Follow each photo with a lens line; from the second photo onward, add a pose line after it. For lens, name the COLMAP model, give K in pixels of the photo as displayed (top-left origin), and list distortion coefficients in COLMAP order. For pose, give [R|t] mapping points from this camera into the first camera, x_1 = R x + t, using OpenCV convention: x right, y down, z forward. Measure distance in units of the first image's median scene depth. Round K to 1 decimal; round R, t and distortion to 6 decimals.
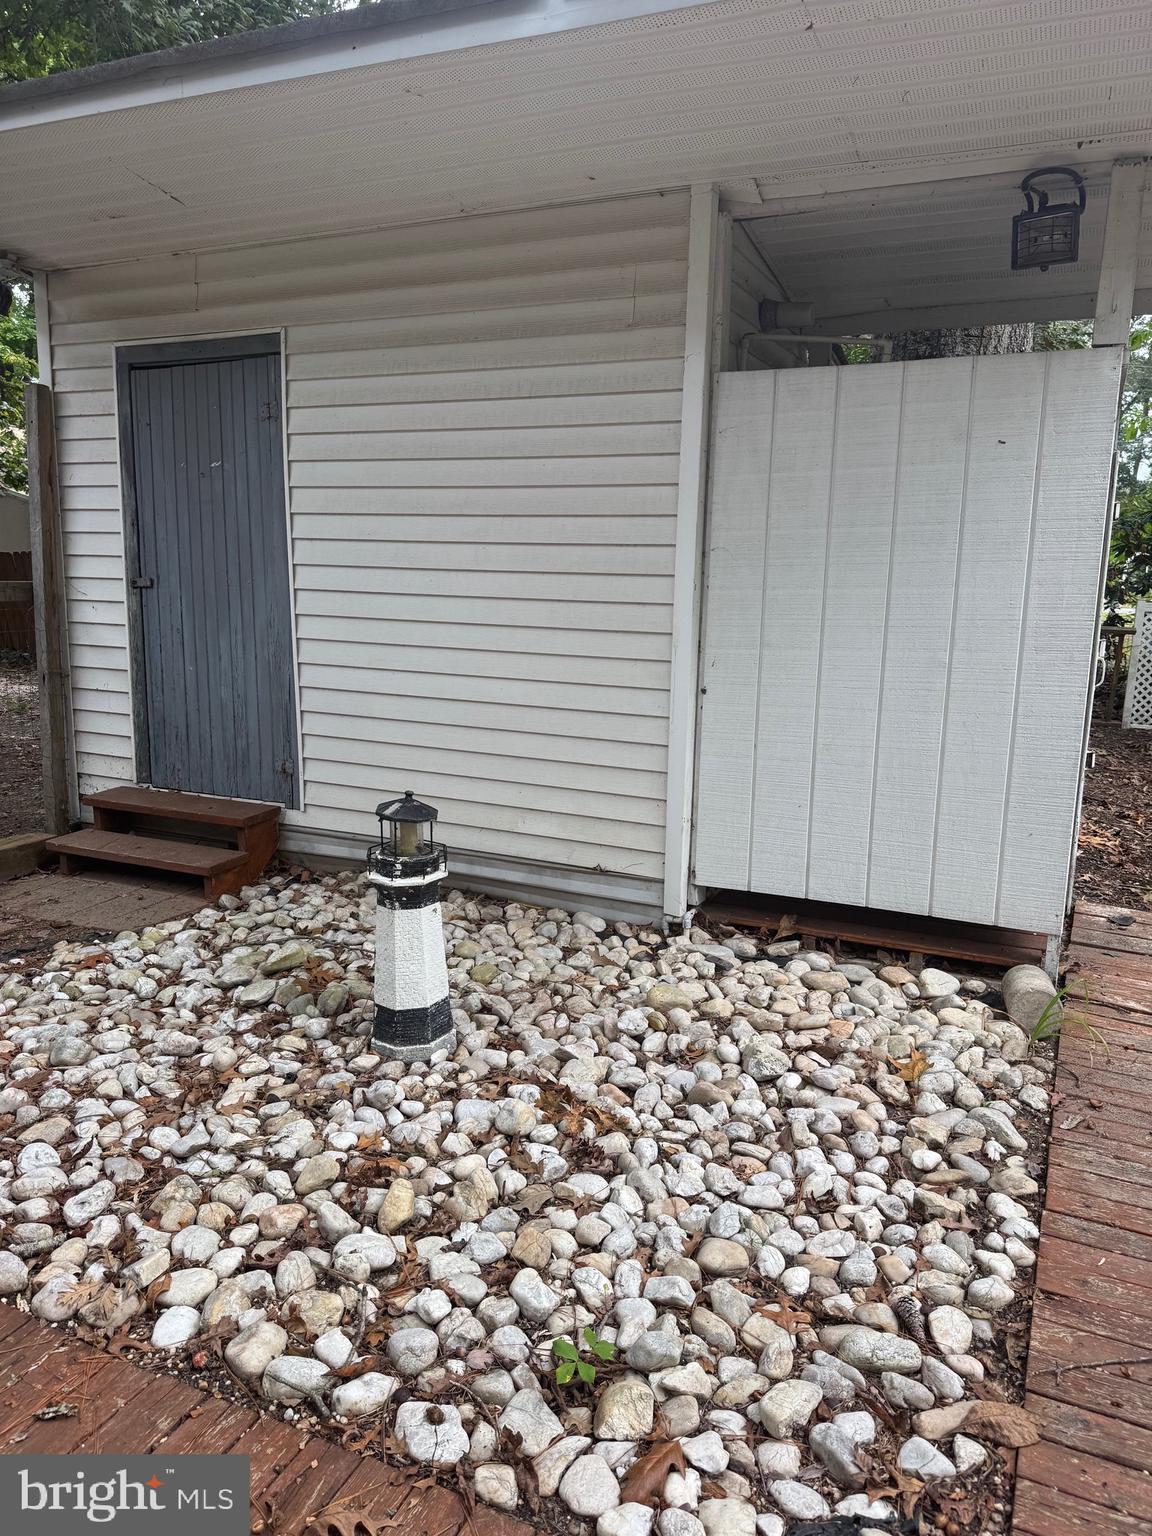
lens RADIAL K [[1079.6, 0, 580.1], [0, 1079.6, 762.6], [0, 0, 1]] dist [0.005269, -0.007336]
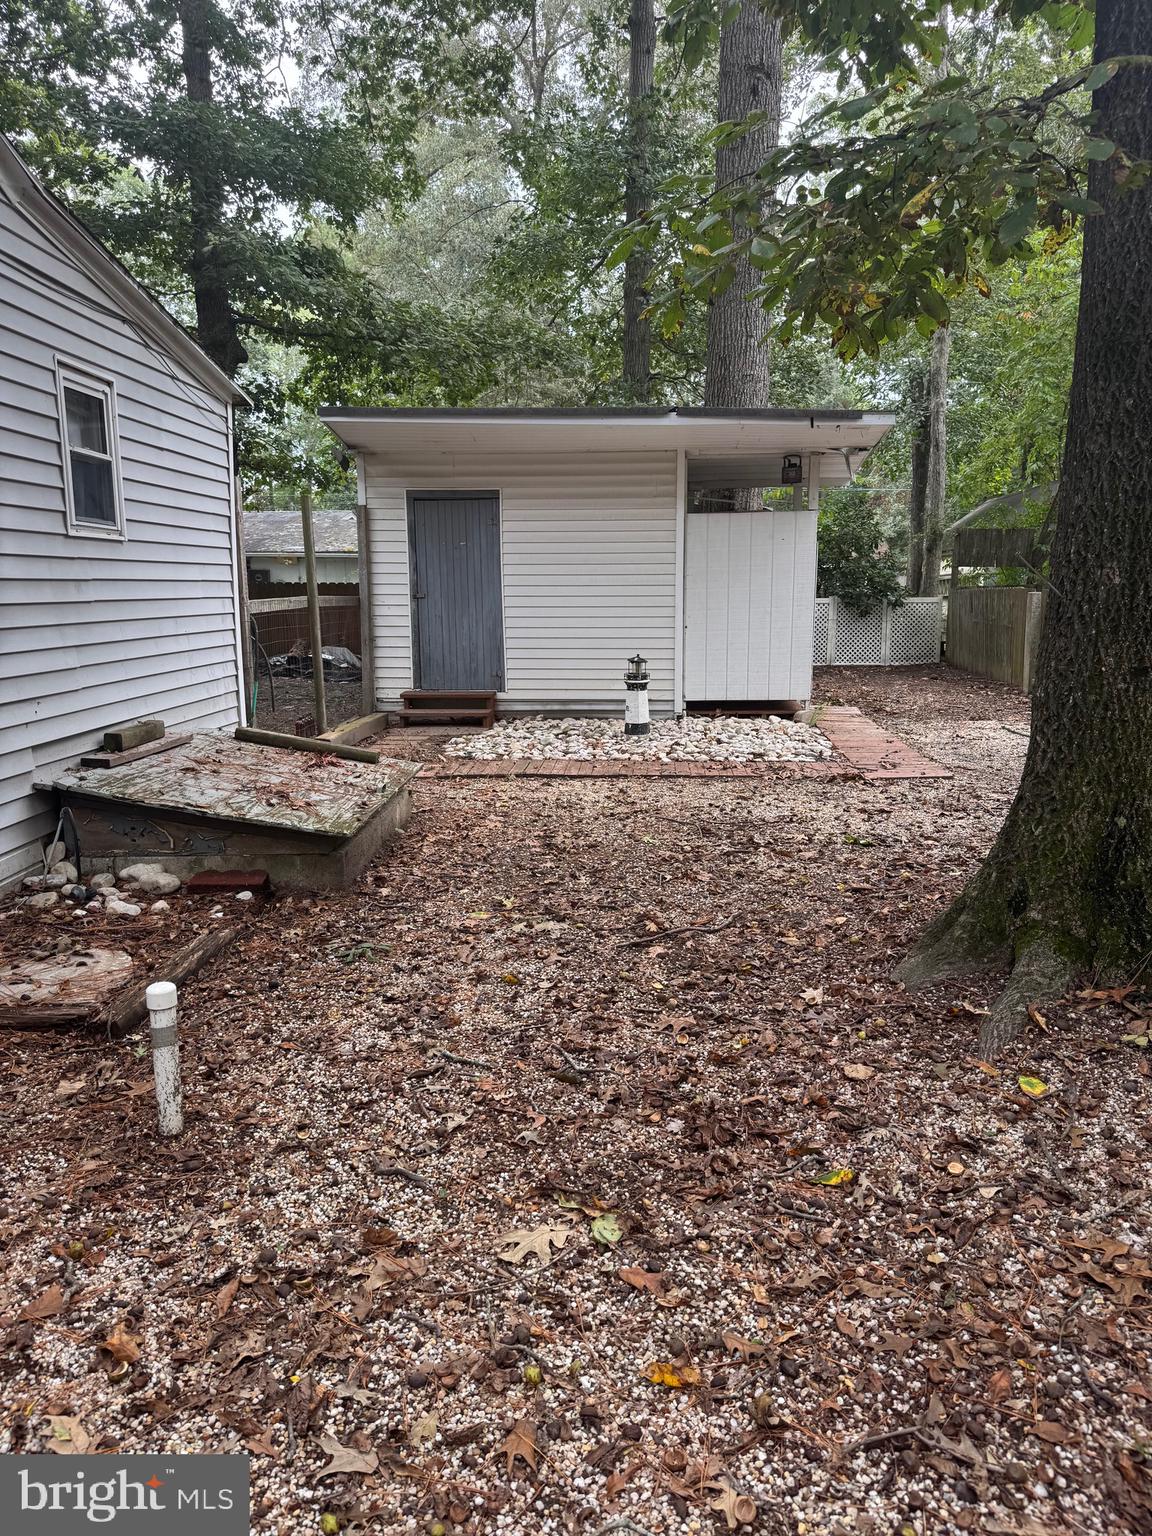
lens RADIAL K [[1079.6, 0, 578.6], [0, 1079.6, 779.2], [0, 0, 1]] dist [0.005269, -0.007336]
pose [[0.928530, -0.087734, 0.360742, -1.015975], [0.089677, 0.995906, 0.011385, 0.229763], [-0.360264, 0.021779, 0.932596, -1.271128]]
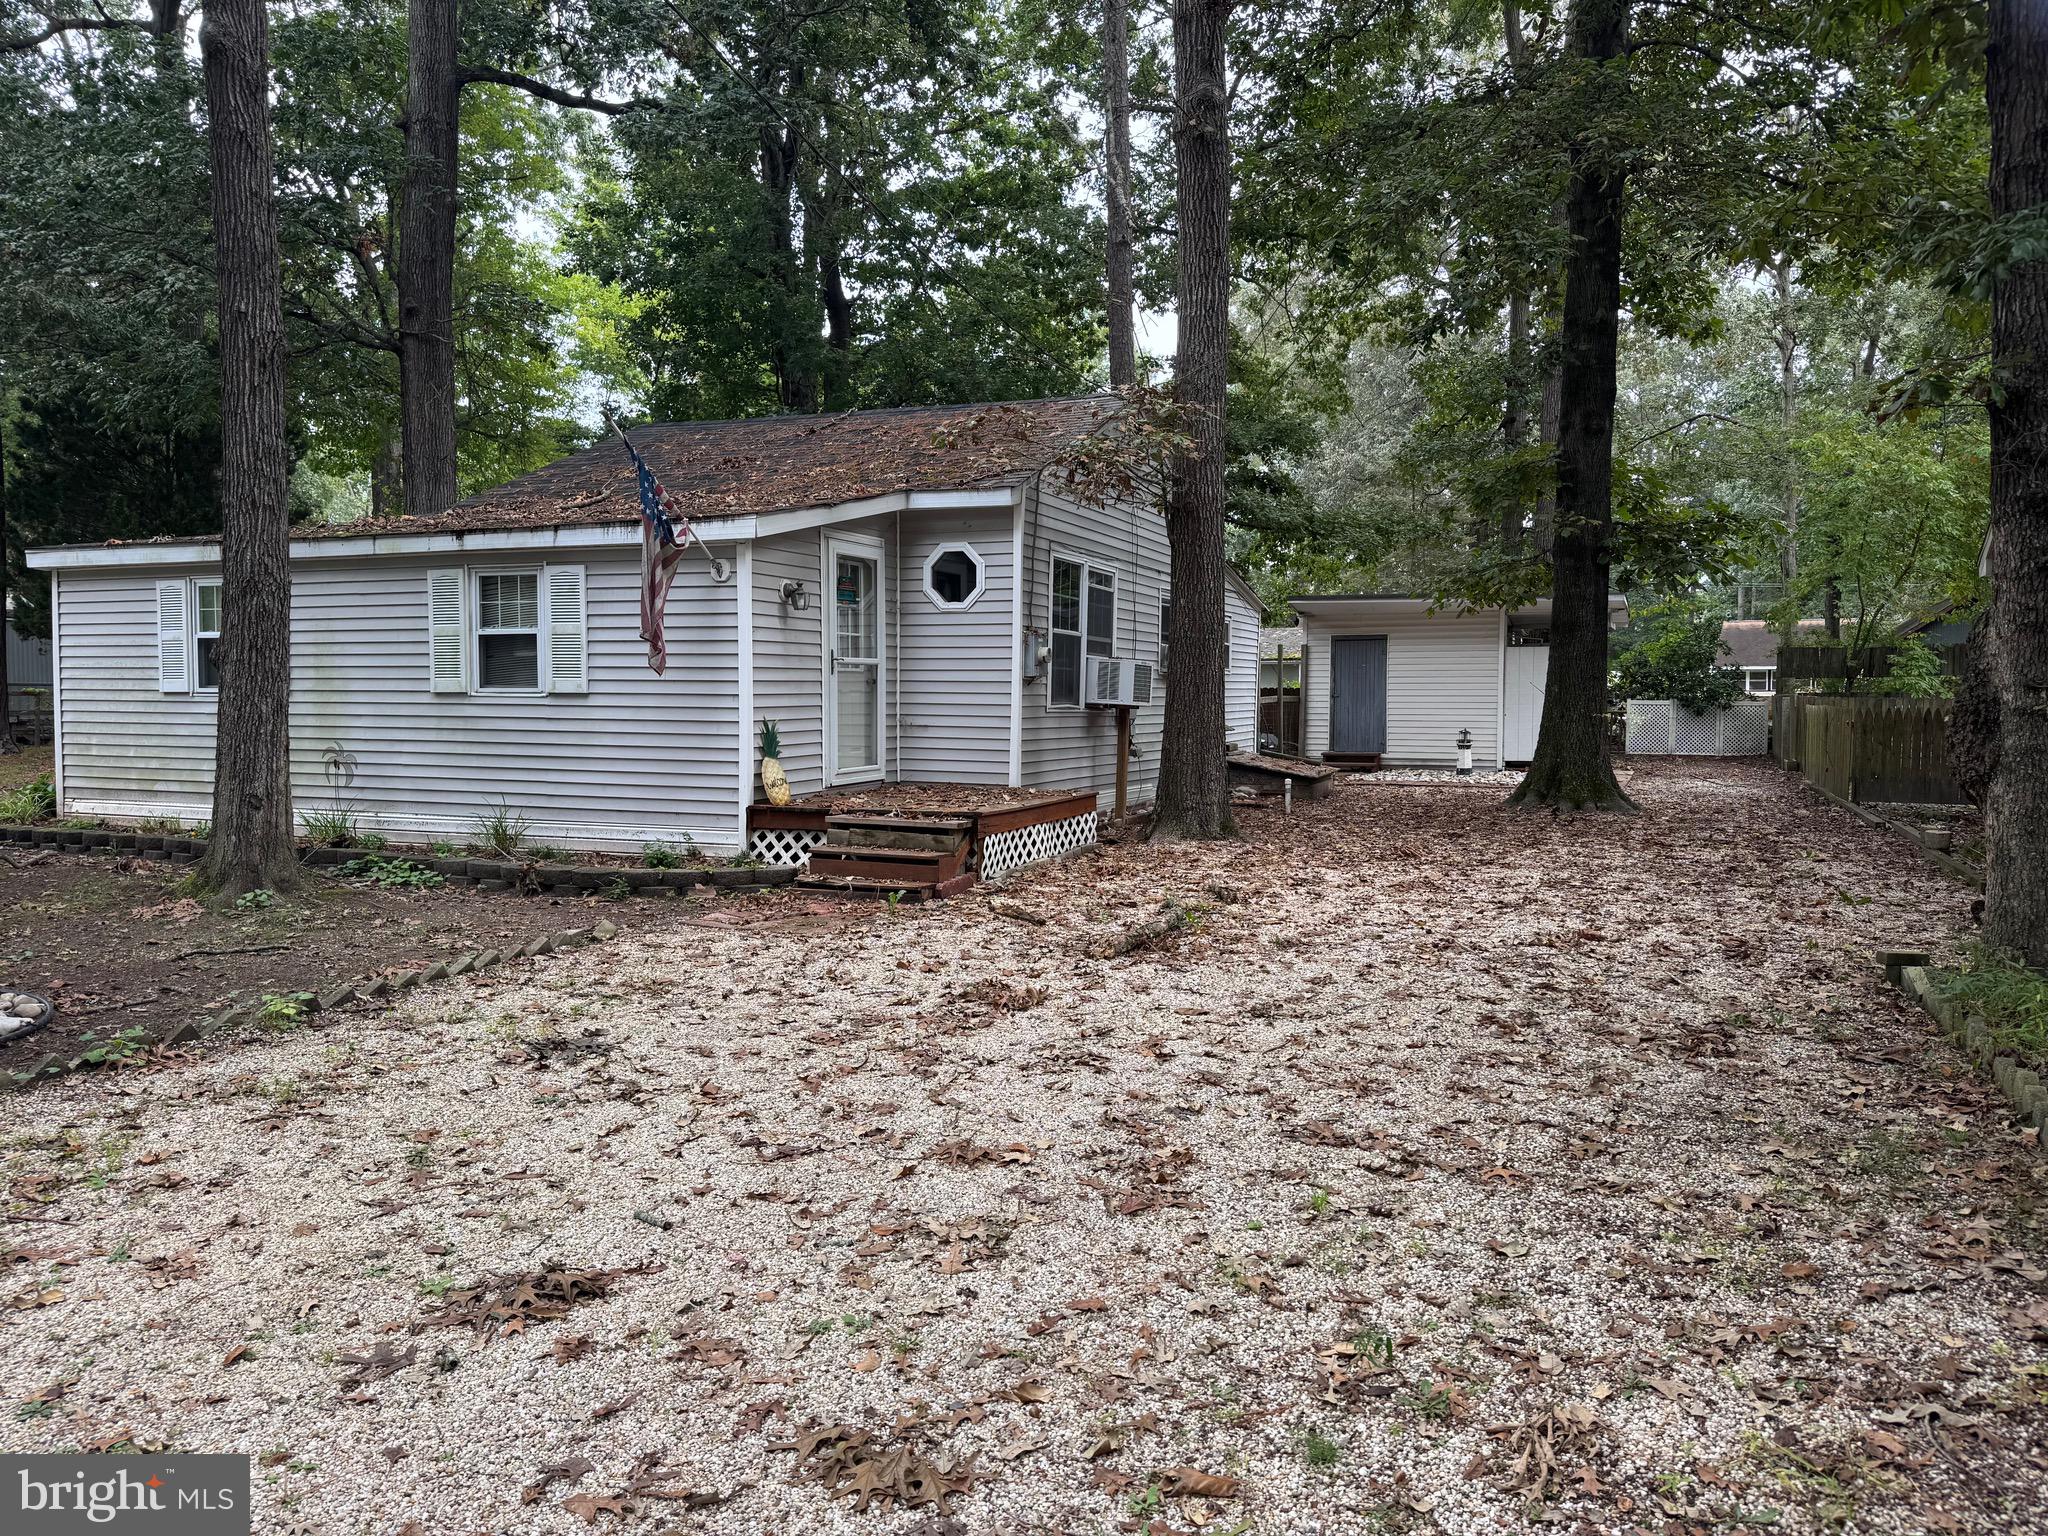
lens RADIAL K [[1439.4, 0, 1011.3], [0, 1439.4, 772.6], [0, 0, 1]] dist [0.005269, -0.007336]
pose [[0.999161, -0.022264, 0.034377, -1.834331], [0.026523, 0.991304, -0.128892, 0.760639], [-0.031208, 0.129696, 0.991063, -4.129838]]
